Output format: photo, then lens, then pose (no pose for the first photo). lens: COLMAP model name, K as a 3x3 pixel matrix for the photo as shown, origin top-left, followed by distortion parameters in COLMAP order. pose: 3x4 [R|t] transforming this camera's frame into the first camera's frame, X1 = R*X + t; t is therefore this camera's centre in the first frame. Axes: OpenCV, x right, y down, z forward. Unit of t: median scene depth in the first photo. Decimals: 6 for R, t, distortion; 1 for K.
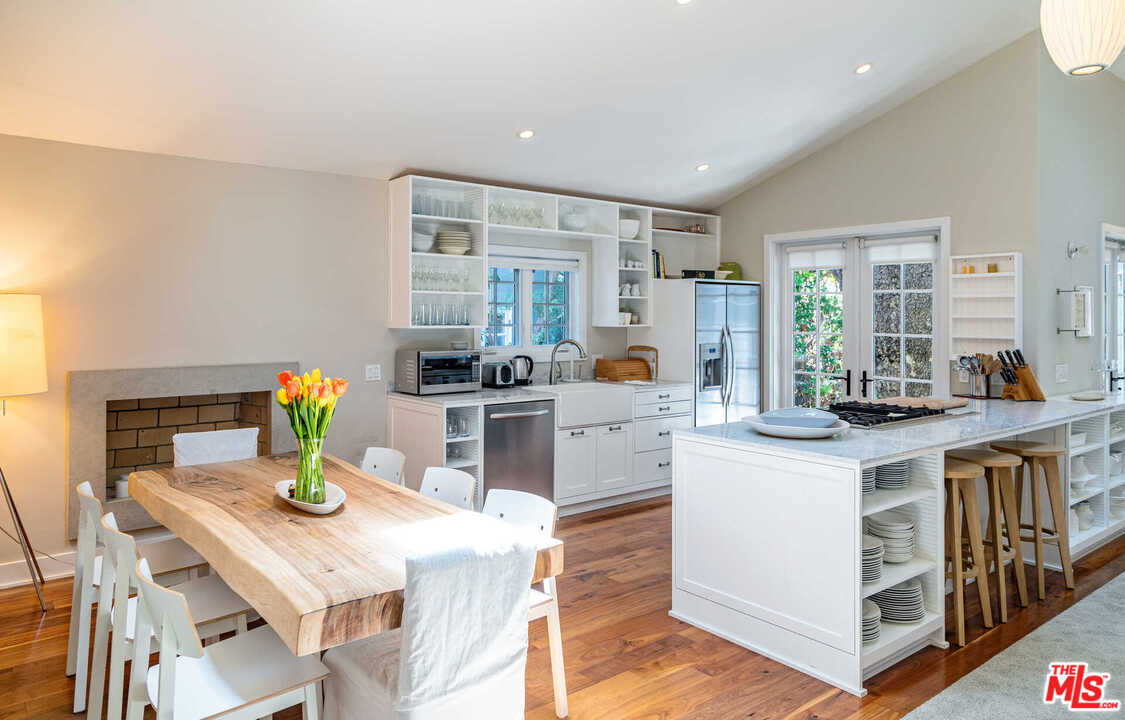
lens RADIAL K [[771.1, 0, 563.5], [0, 771.1, 325.0], [0, 0, 1]] dist [-0.020818, -0.000637]
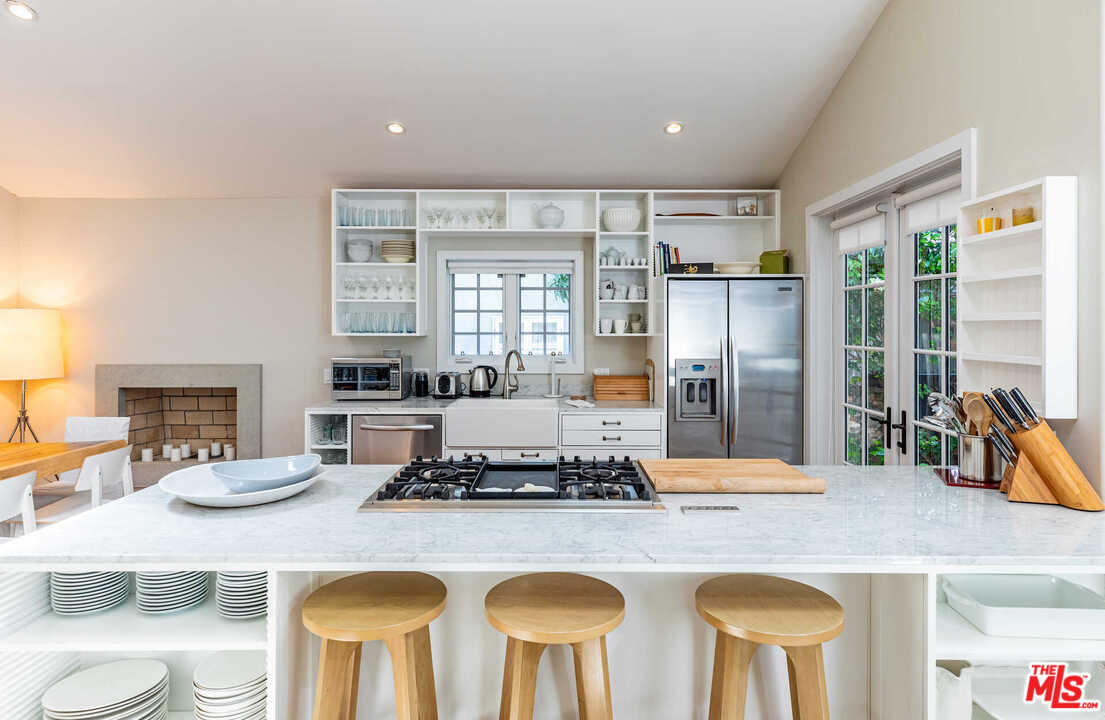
lens RADIAL K [[646.8, 0, 552.4], [0, 646.8, 334.3], [0, 0, 1]] dist [0.000331, 0.000031]
pose [[0.774144, 0.004651, -0.632993, 0.517490], [-0.006049, 0.999982, -0.000050, 0.001001], [0.632981, 0.003868, 0.774158, 0.447240]]
